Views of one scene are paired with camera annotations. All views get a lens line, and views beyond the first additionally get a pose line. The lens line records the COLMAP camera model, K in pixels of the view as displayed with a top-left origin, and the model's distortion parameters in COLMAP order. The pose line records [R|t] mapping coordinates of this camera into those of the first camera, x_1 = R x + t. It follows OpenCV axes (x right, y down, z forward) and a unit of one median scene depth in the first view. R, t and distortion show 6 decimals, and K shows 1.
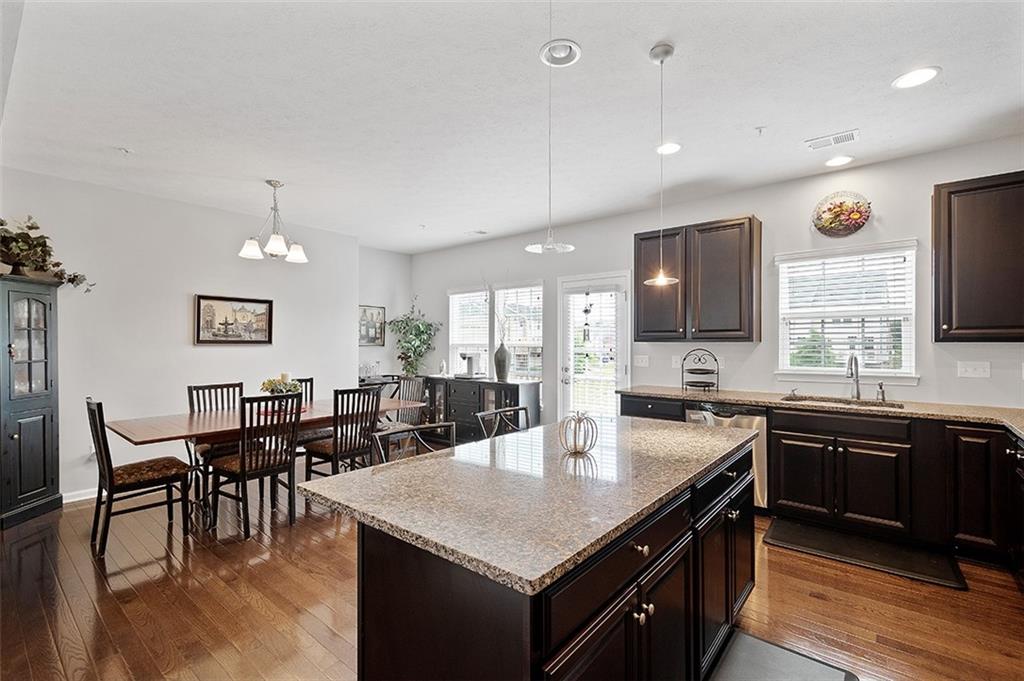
lens RADIAL K [[450.7, 0, 524.3], [0, 450.7, 342.6], [0, 0, 1]] dist [0.016565, -0.005487]
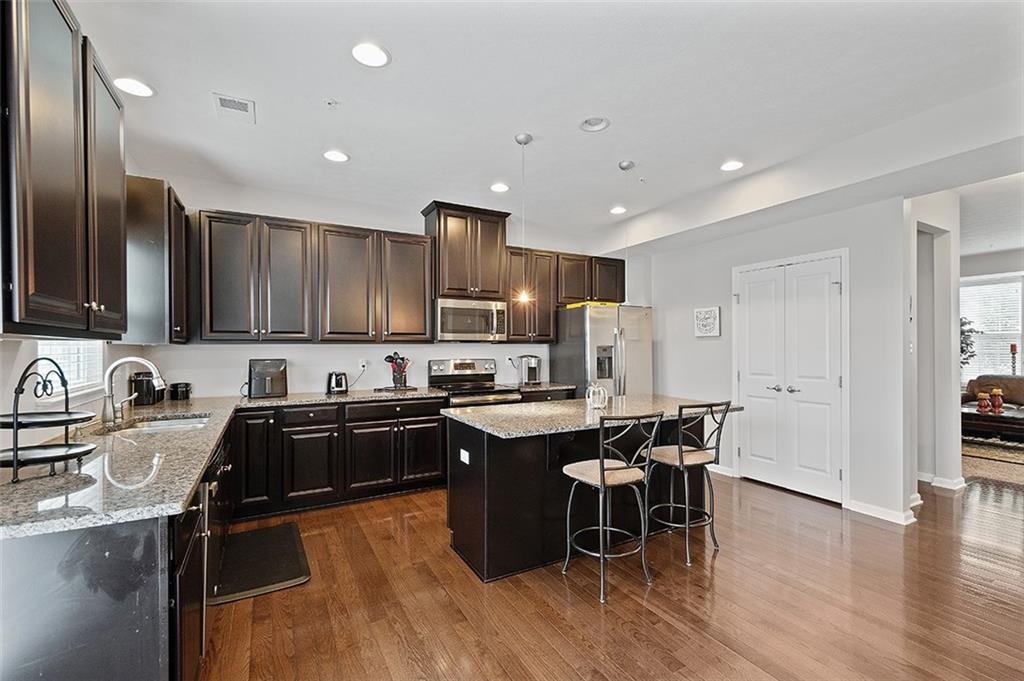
lens RADIAL K [[443.0, 0, 520.6], [0, 443.0, 346.3], [0, 0, 1]] dist [-0.002202, -0.000736]
pose [[-0.928123, 0.006654, 0.372213, -0.109527], [0.005542, 0.999976, -0.004057, 0.009852], [-0.372232, -0.001702, -0.928138, 1.246463]]
